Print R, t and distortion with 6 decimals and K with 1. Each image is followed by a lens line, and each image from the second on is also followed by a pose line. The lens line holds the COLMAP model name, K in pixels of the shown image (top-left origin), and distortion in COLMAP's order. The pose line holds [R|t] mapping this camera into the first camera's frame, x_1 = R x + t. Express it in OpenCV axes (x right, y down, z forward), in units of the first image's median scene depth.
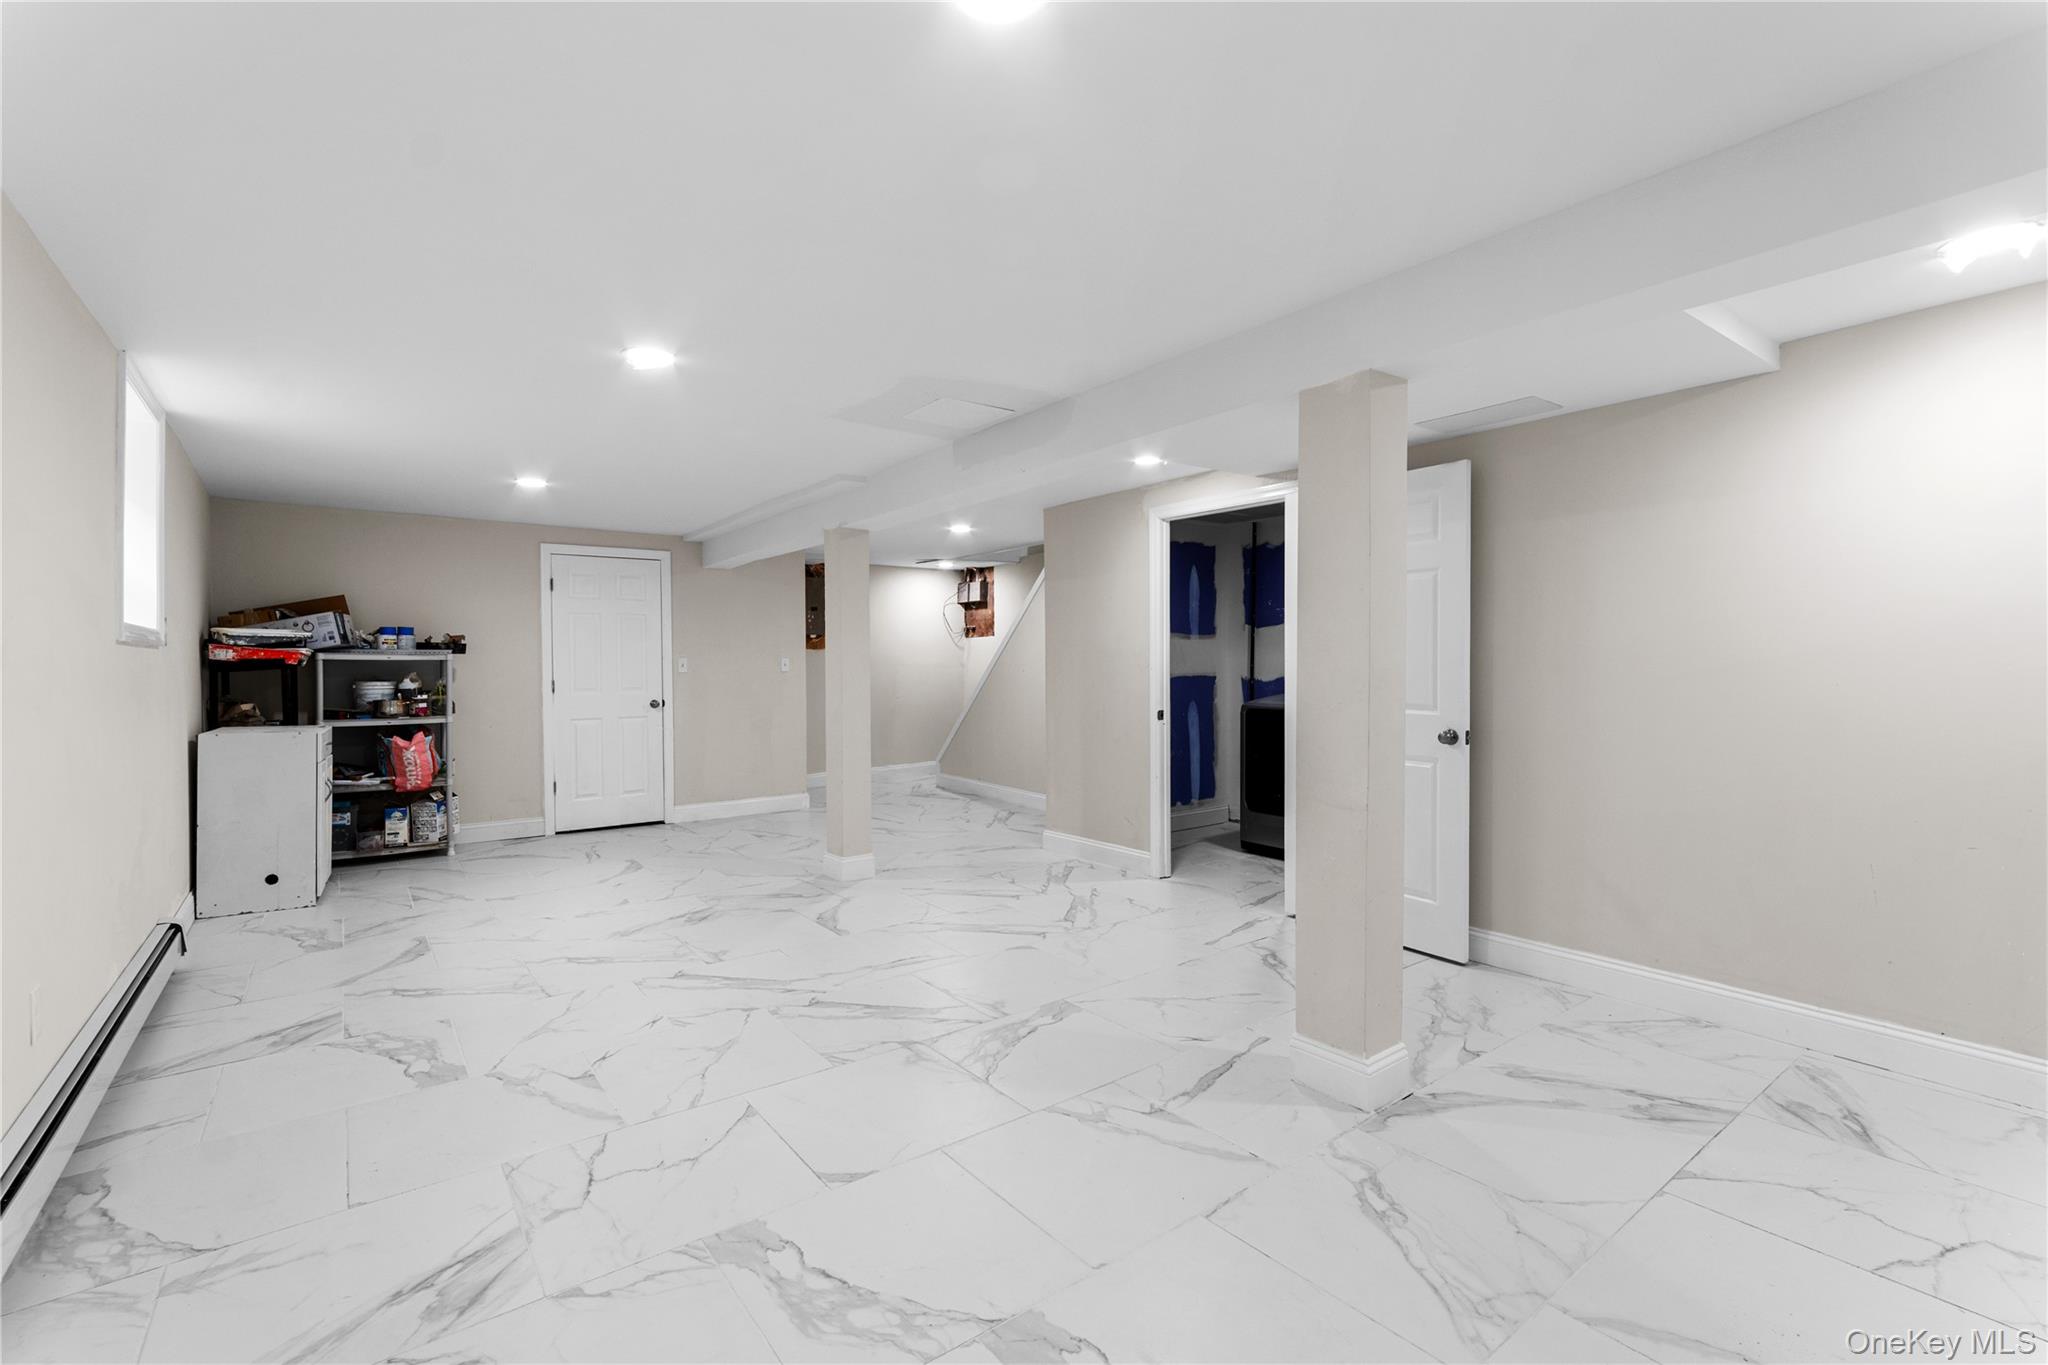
lens RADIAL K [[926.8, 0, 1029.4], [0, 926.8, 672.9], [0, 0, 1]] dist [-0.017106, 0.000273]
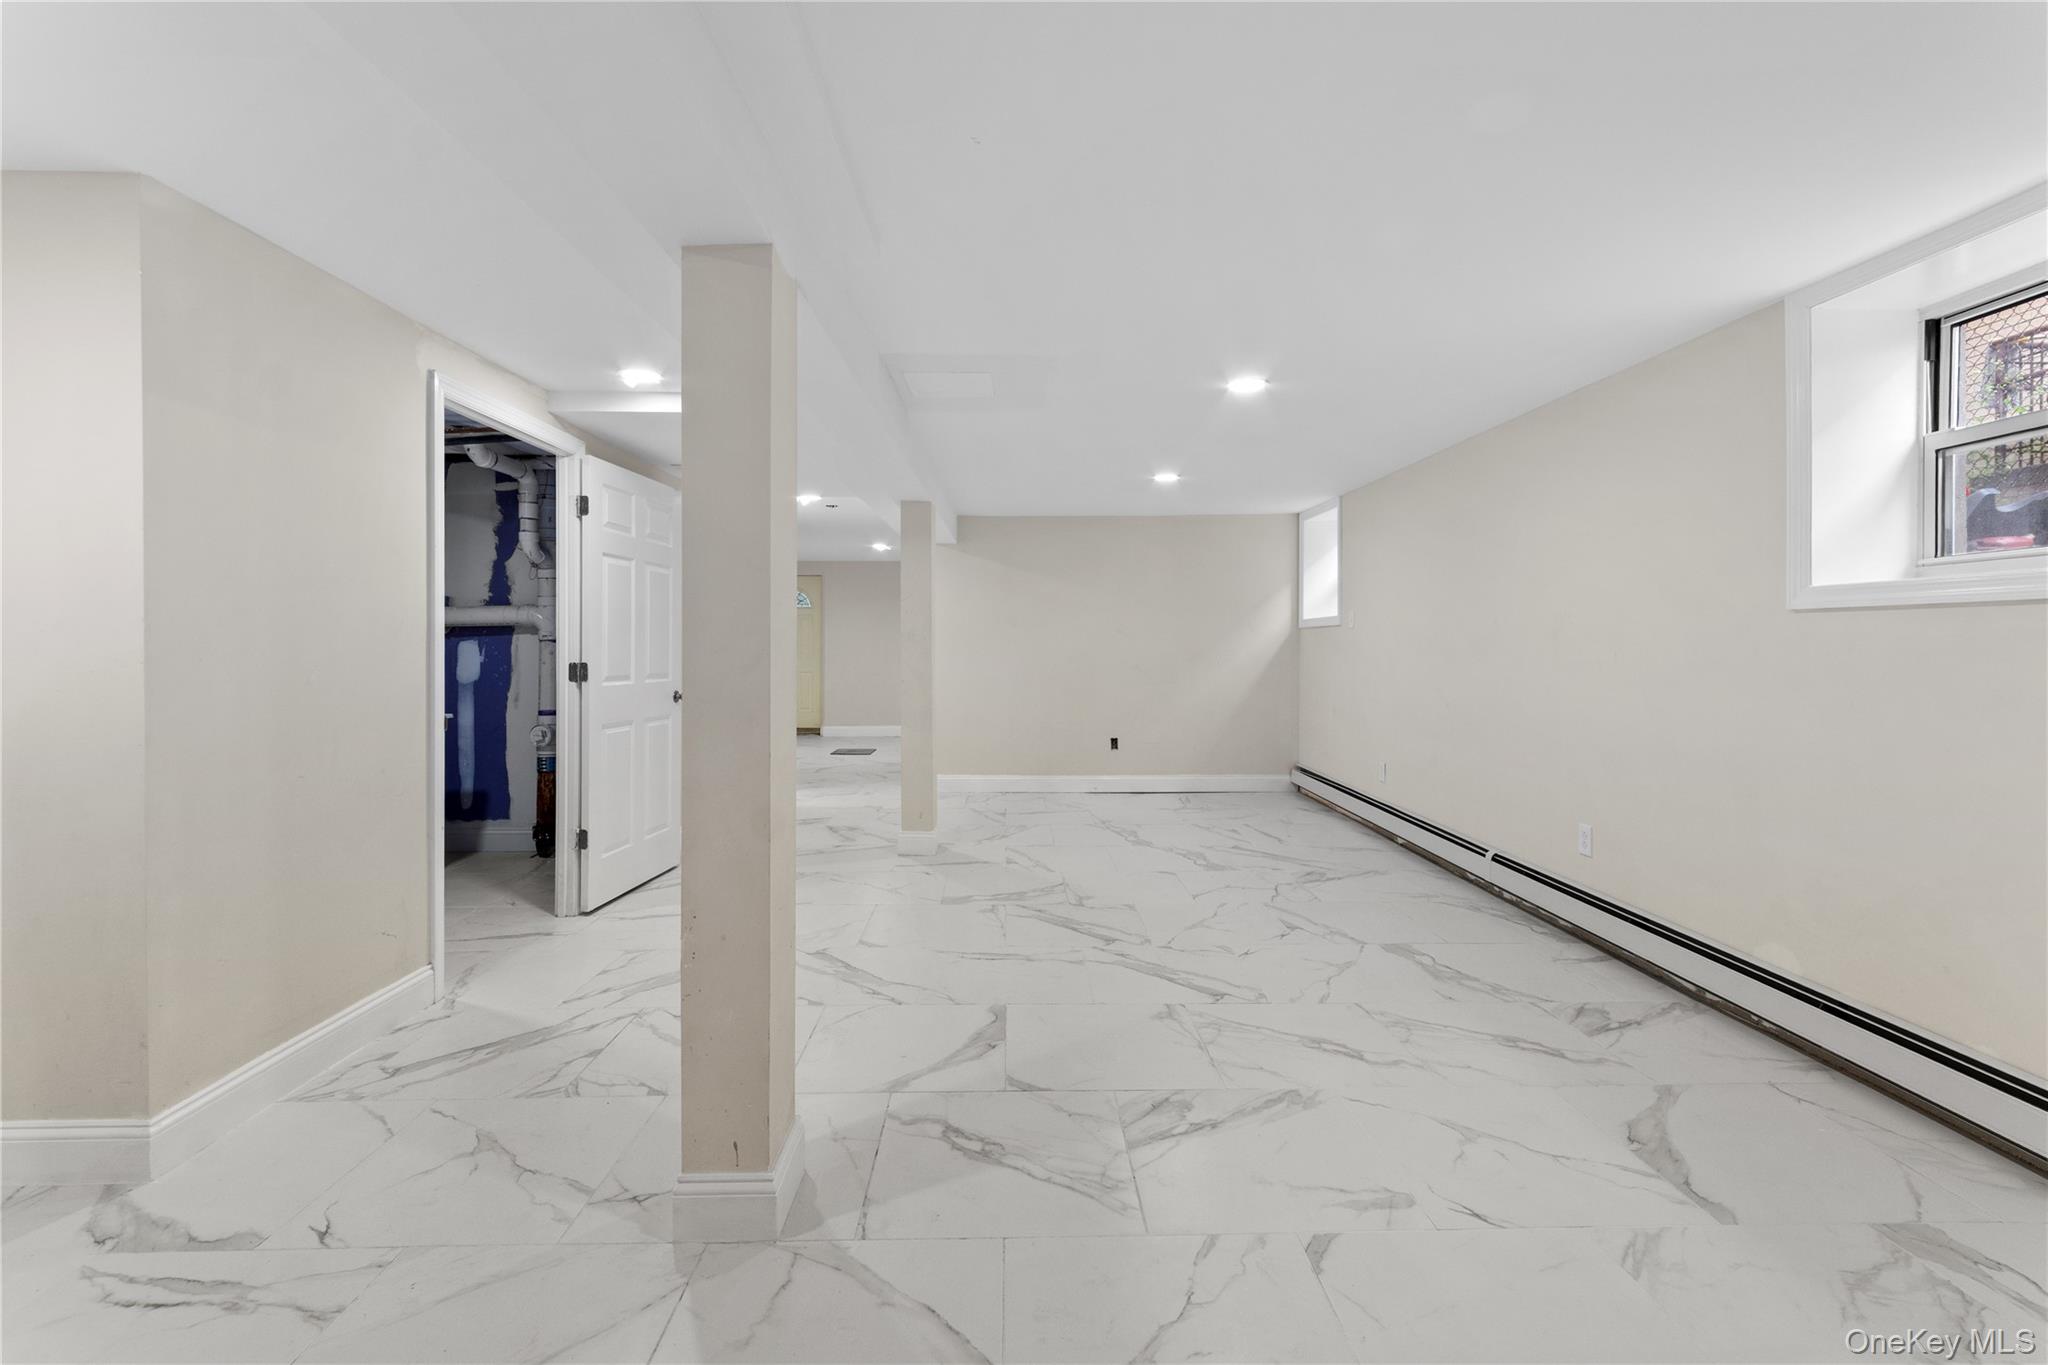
lens RADIAL K [[926.8, 0, 1045.7], [0, 926.8, 646.0], [0, 0, 1]] dist [-0.017106, 0.000273]
pose [[-0.825980, -0.000453, 0.563699, -0.764559], [0.005089, 0.999953, 0.008260, -0.009555], [-0.563676, 0.009691, -0.825939, 1.880056]]
